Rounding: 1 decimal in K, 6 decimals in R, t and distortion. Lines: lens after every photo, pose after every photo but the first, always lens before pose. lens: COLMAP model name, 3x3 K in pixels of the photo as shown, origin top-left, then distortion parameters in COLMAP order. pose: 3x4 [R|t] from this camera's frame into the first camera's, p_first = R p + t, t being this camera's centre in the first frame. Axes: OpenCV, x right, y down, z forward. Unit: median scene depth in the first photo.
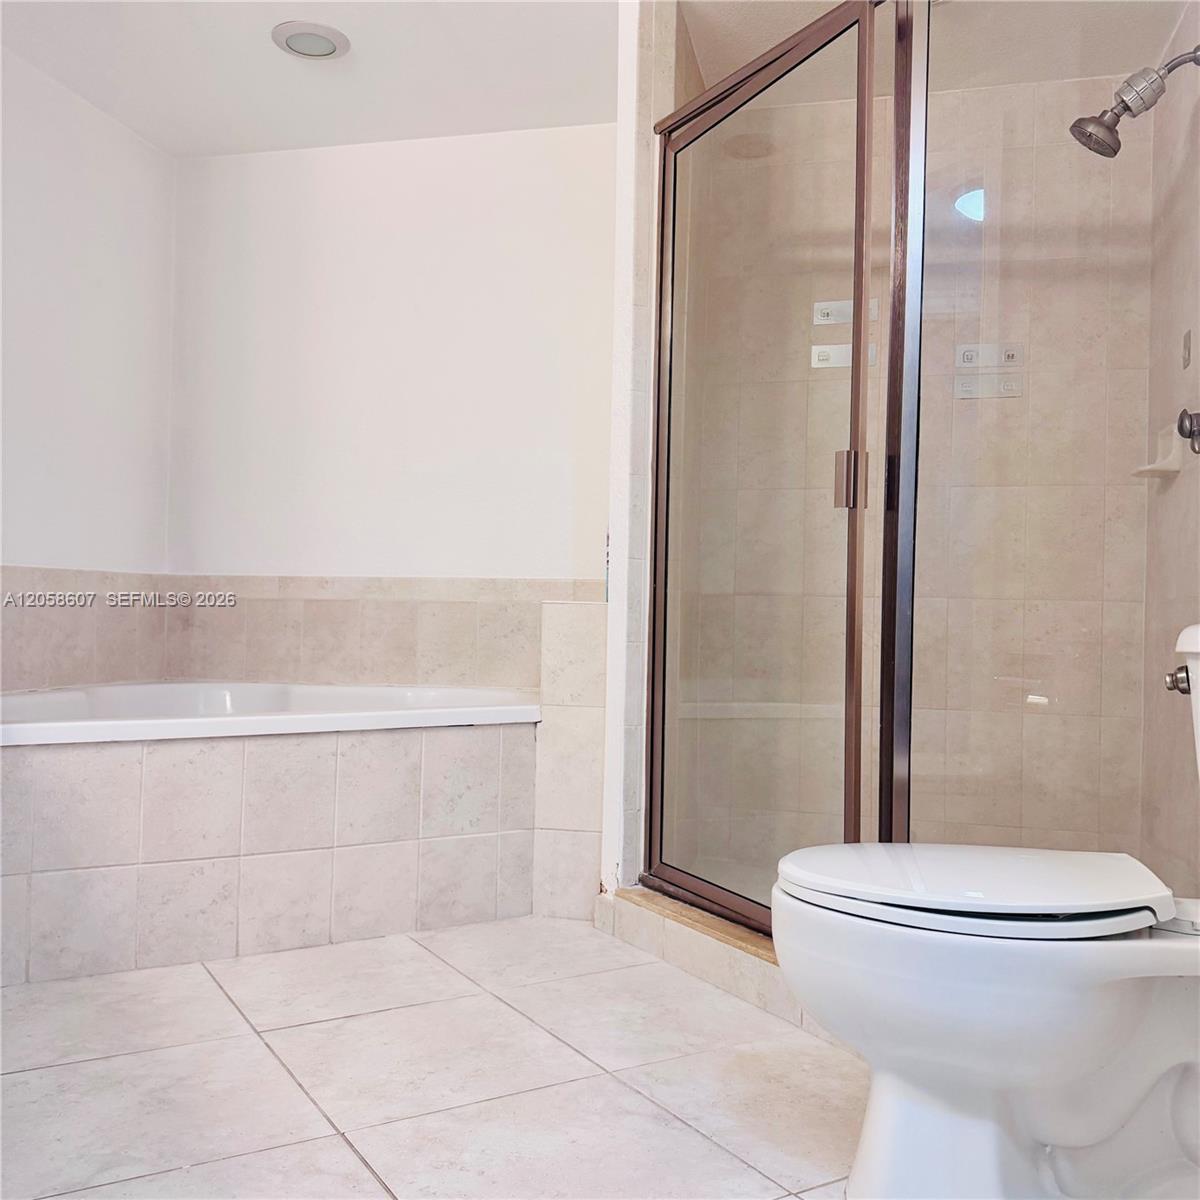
lens RADIAL K [[1138.4, 0, 553.6], [0, 1138.4, 598.7], [0, 0, 1]] dist [0.323024, -0.539941]
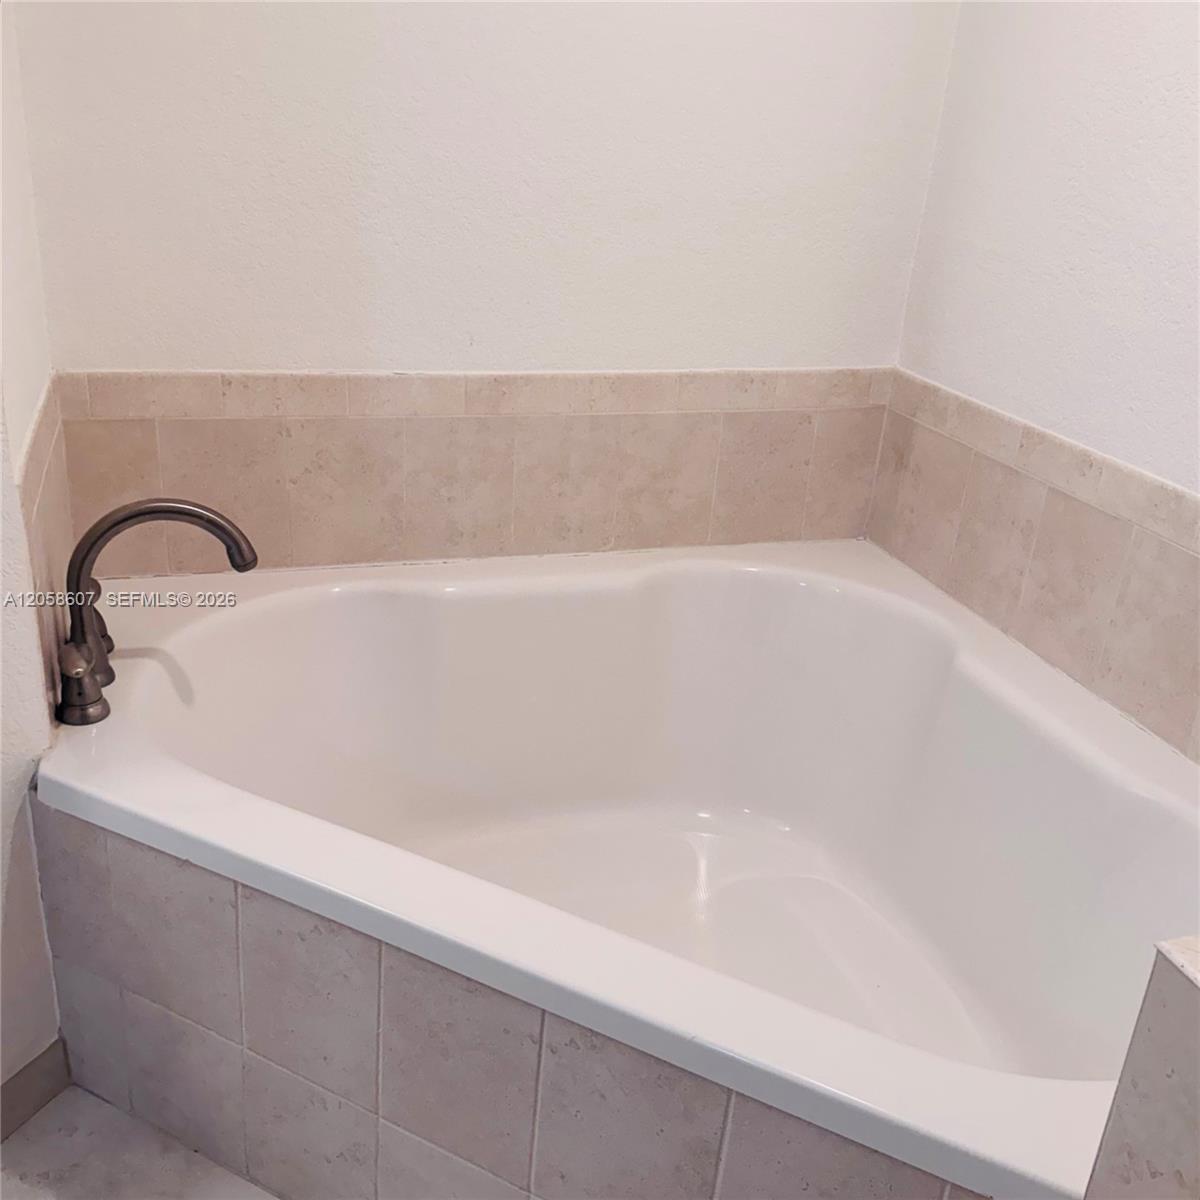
lens RADIAL K [[1232.0, 0, 600.0], [0, 1232.0, 600.0], [0, 0, 1]] dist [0.186177, -0.466465]
pose [[0.561775, 0.345785, -0.751560, 0.130465], [-0.049572, 0.920897, 0.386641, -0.209763], [0.825804, -0.179949, 0.534478, 0.760933]]
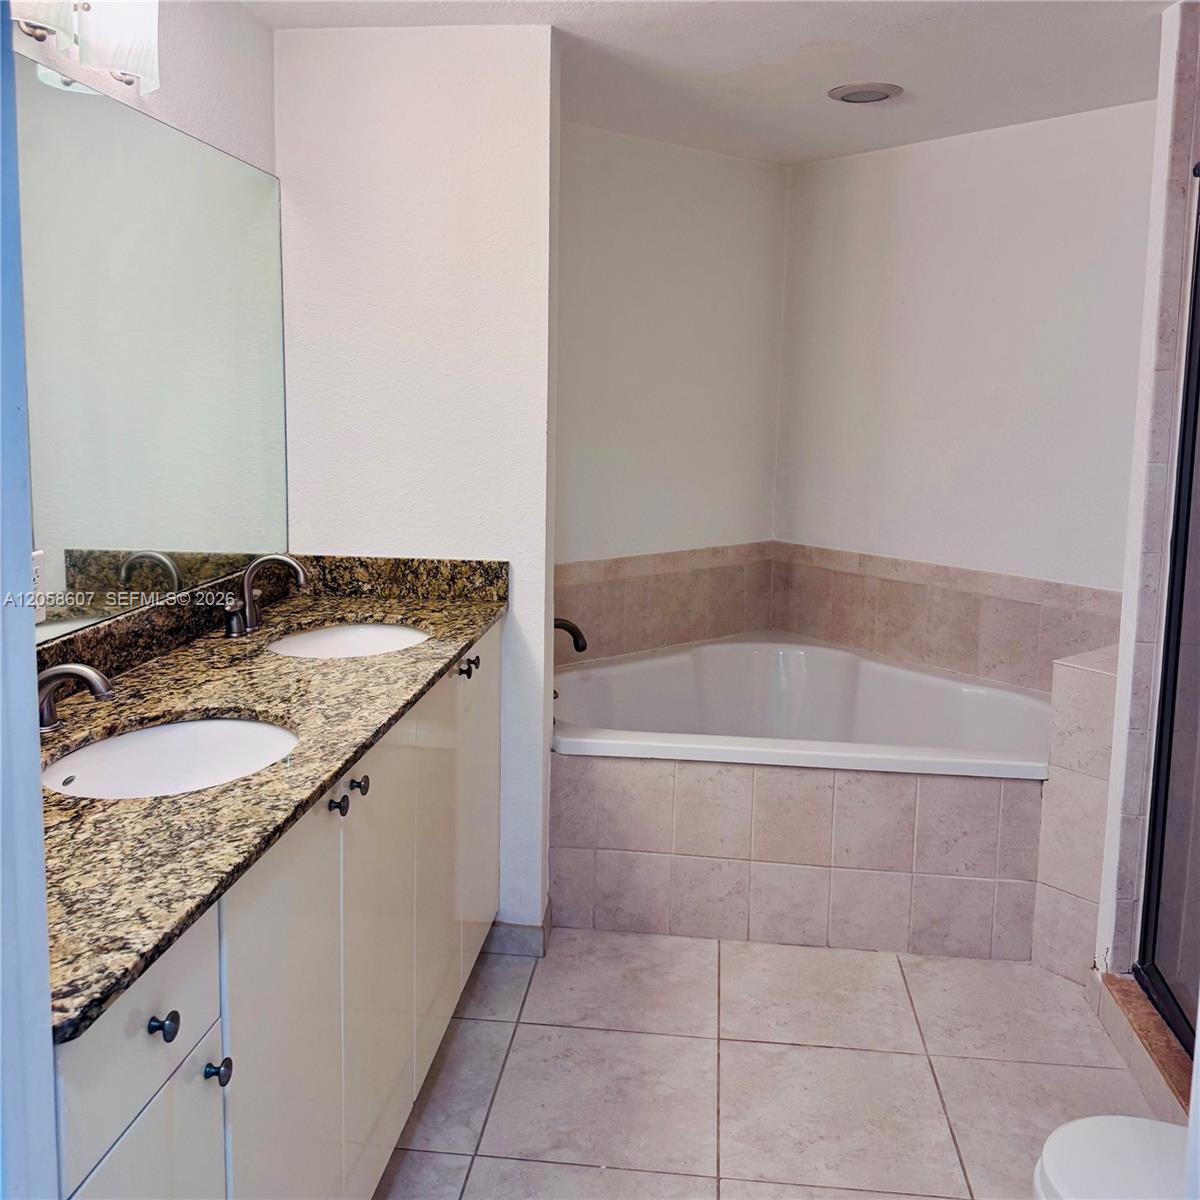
lens RADIAL K [[1156.3, 0, 599.1], [0, 1156.3, 503.1], [0, 0, 1]] dist [0.044282, -0.014448]
pose [[0.824760, 0.056382, -0.562664, 0.235013], [0.001763, 0.994756, 0.102264, -0.247173], [0.565480, -0.085335, 0.820336, -0.028819]]
